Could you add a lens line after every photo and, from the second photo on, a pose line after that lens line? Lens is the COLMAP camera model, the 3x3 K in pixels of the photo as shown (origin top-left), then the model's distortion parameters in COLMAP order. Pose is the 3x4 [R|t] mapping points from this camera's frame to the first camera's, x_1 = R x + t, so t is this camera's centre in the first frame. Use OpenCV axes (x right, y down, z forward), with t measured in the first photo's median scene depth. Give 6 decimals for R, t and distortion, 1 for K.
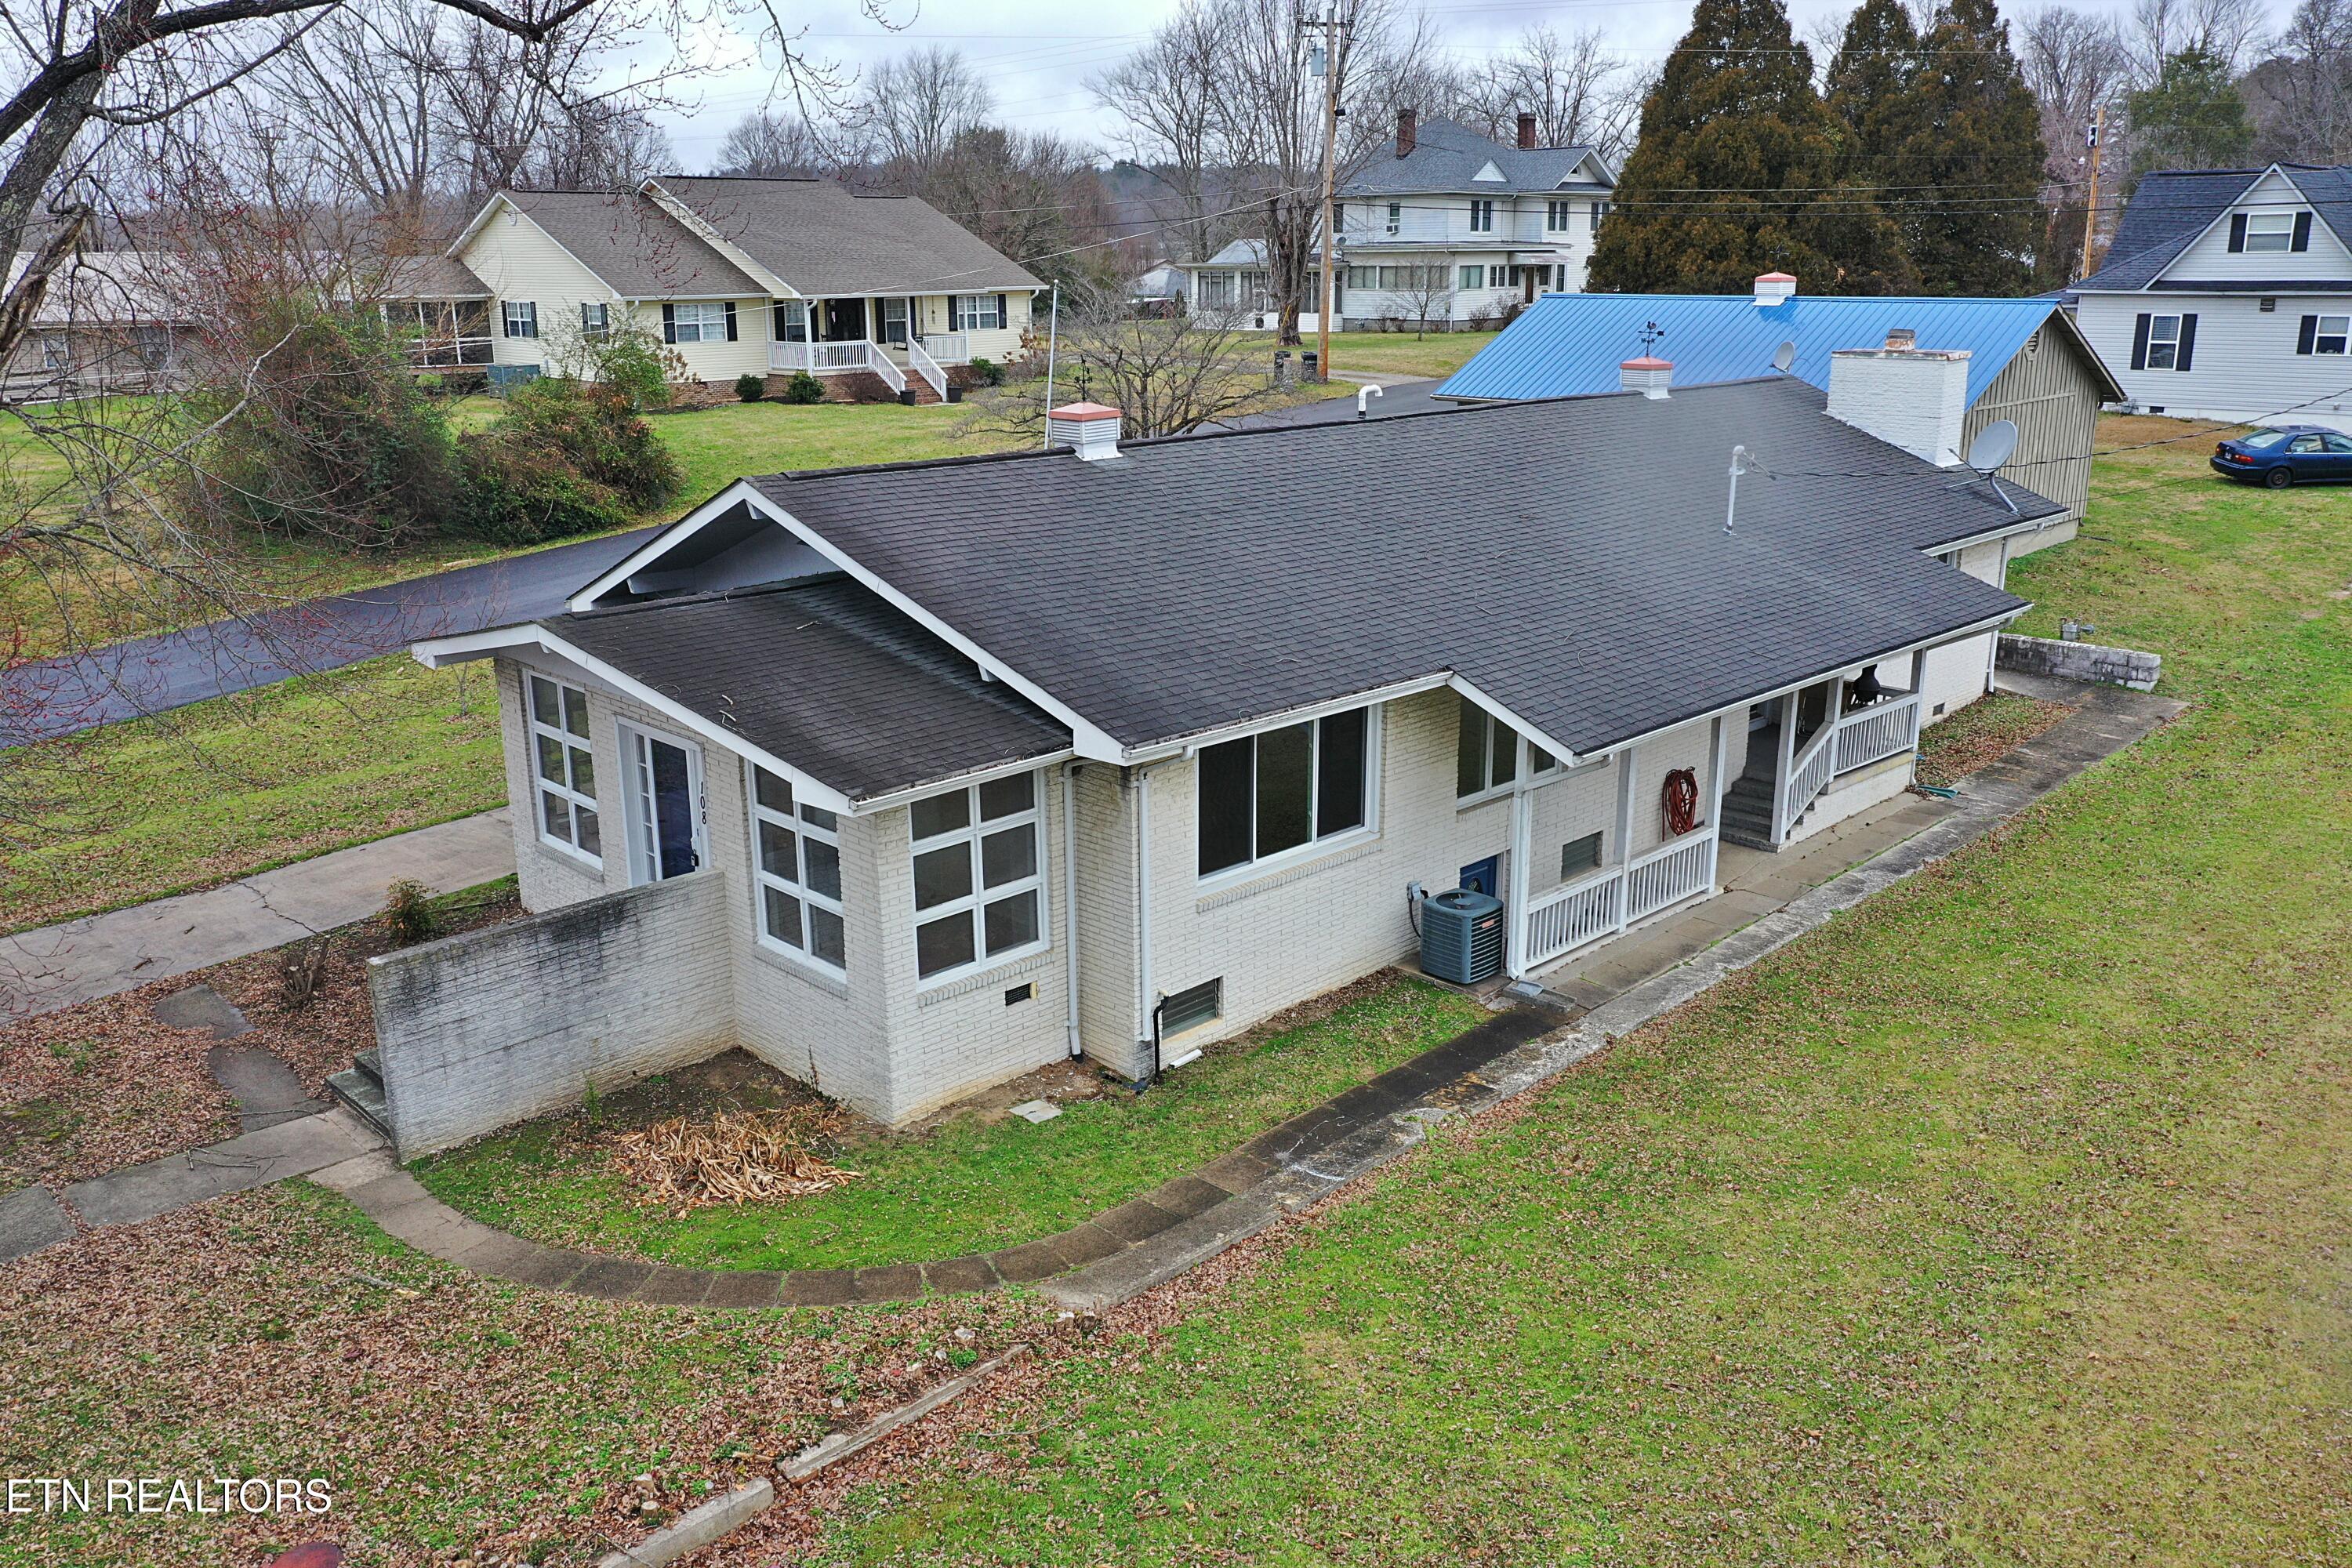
lens RADIAL K [[1853.2, 0, 1176.0], [0, 1853.2, 784.0], [0, 0, 1]] dist [0.000835, 0.006146]
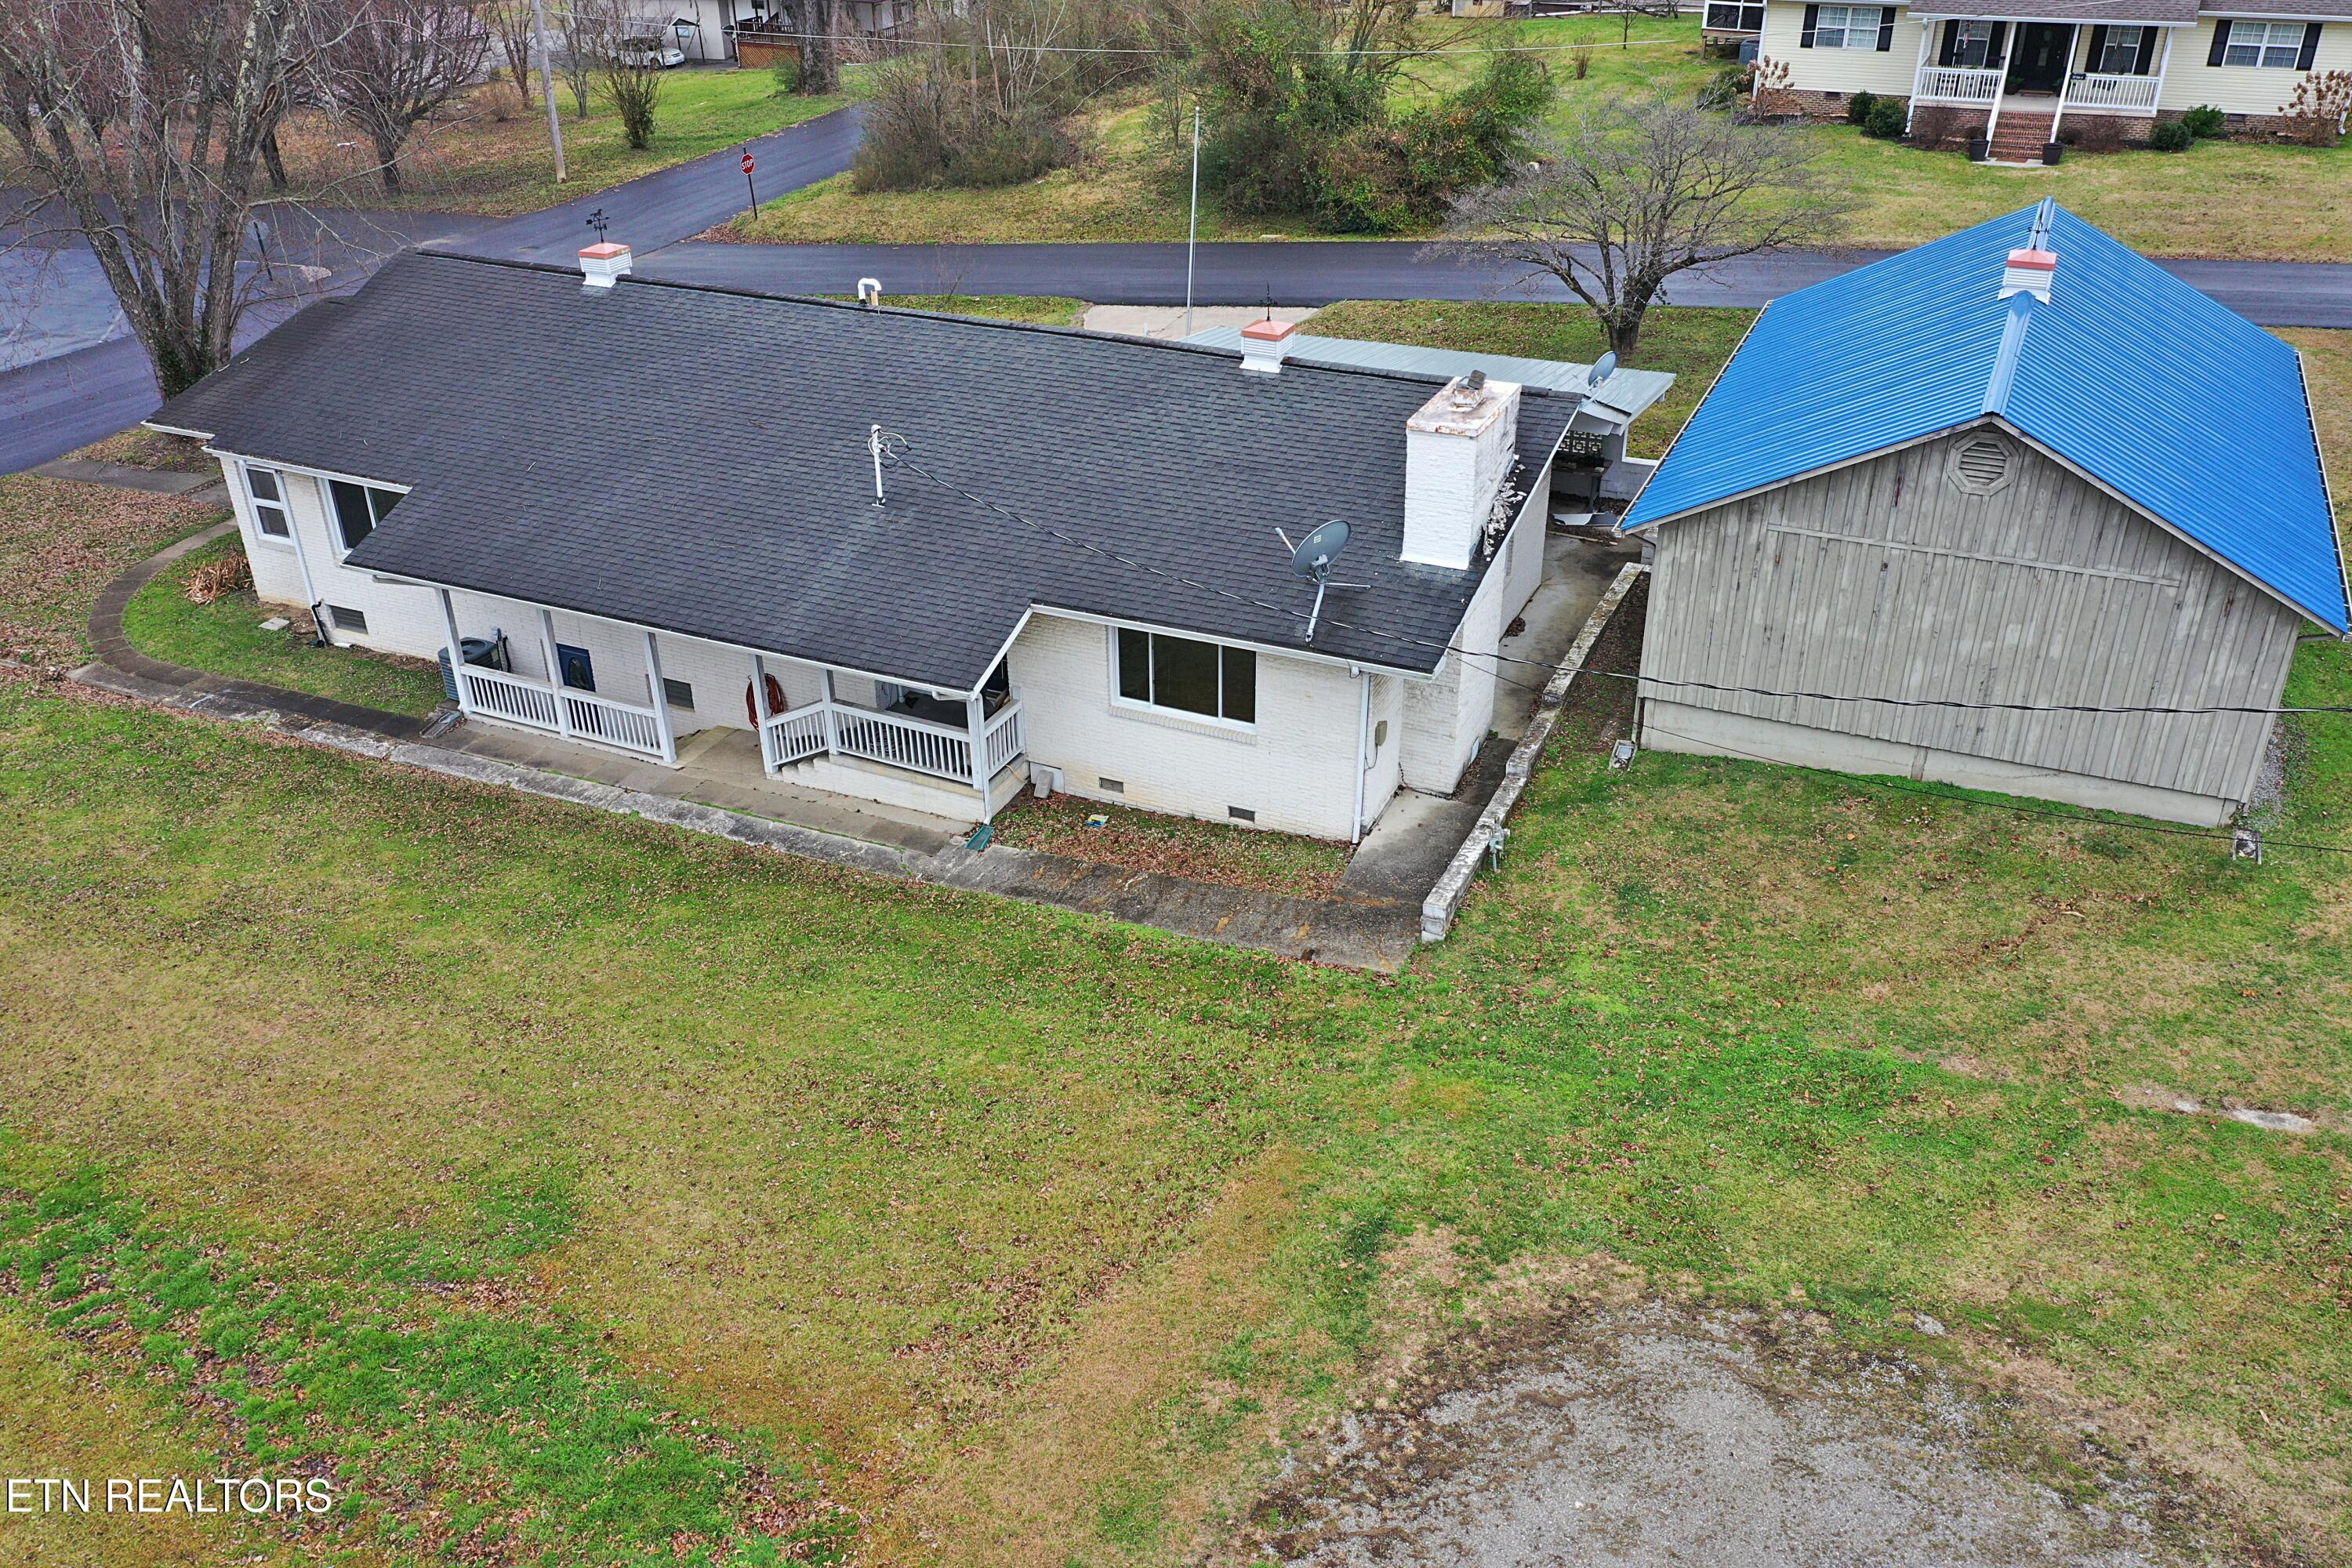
lens RADIAL K [[1853.2, 0, 1176.0], [0, 1853.2, 784.0], [0, 0, 1]] dist [0.000835, 0.006146]
pose [[0.357700, 0.465451, -0.809572, 1.615303], [-0.249516, 0.883049, 0.397450, -0.571905], [0.899885, 0.059833, 0.432004, 0.895126]]
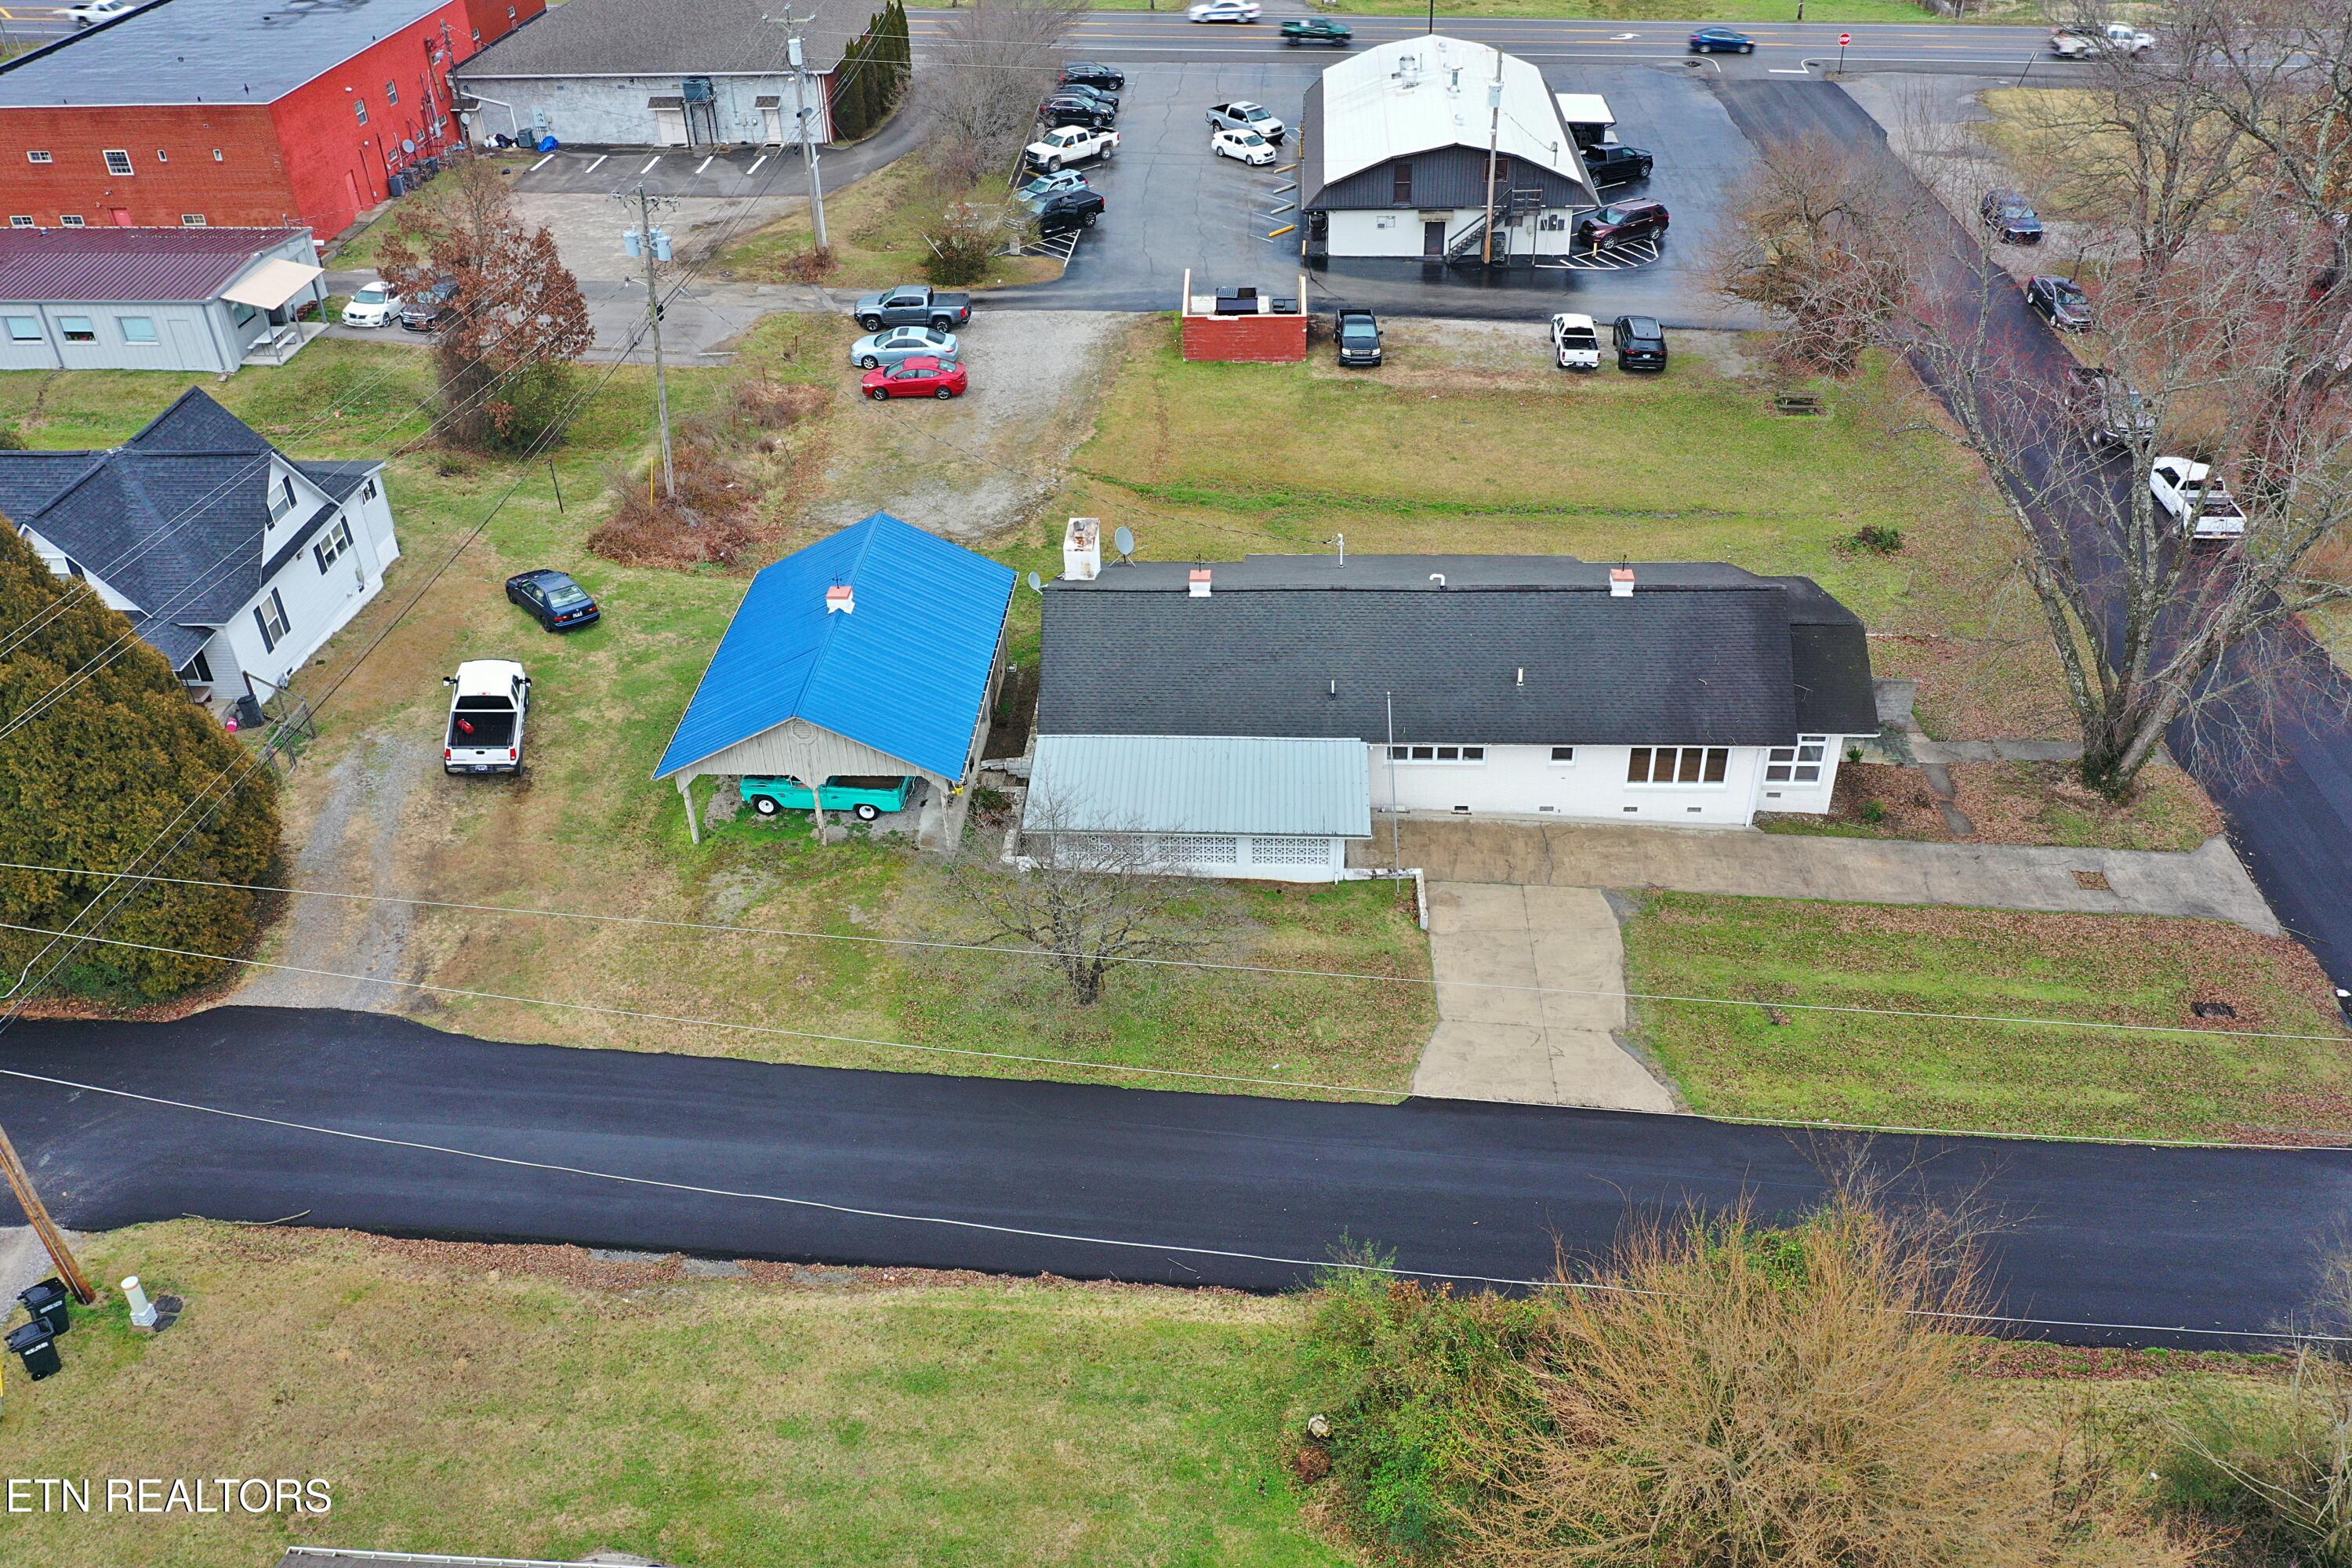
lens RADIAL K [[1878.3, 0, 1180.4], [0, 1878.3, 755.0], [0, 0, 1]] dist [-0.005160, -0.005260]
pose [[-0.678177, -0.378151, 0.630141, -1.439424], [0.236301, 0.699711, 0.674215, -2.031577], [-0.695872, 0.606140, -0.385171, 2.768600]]
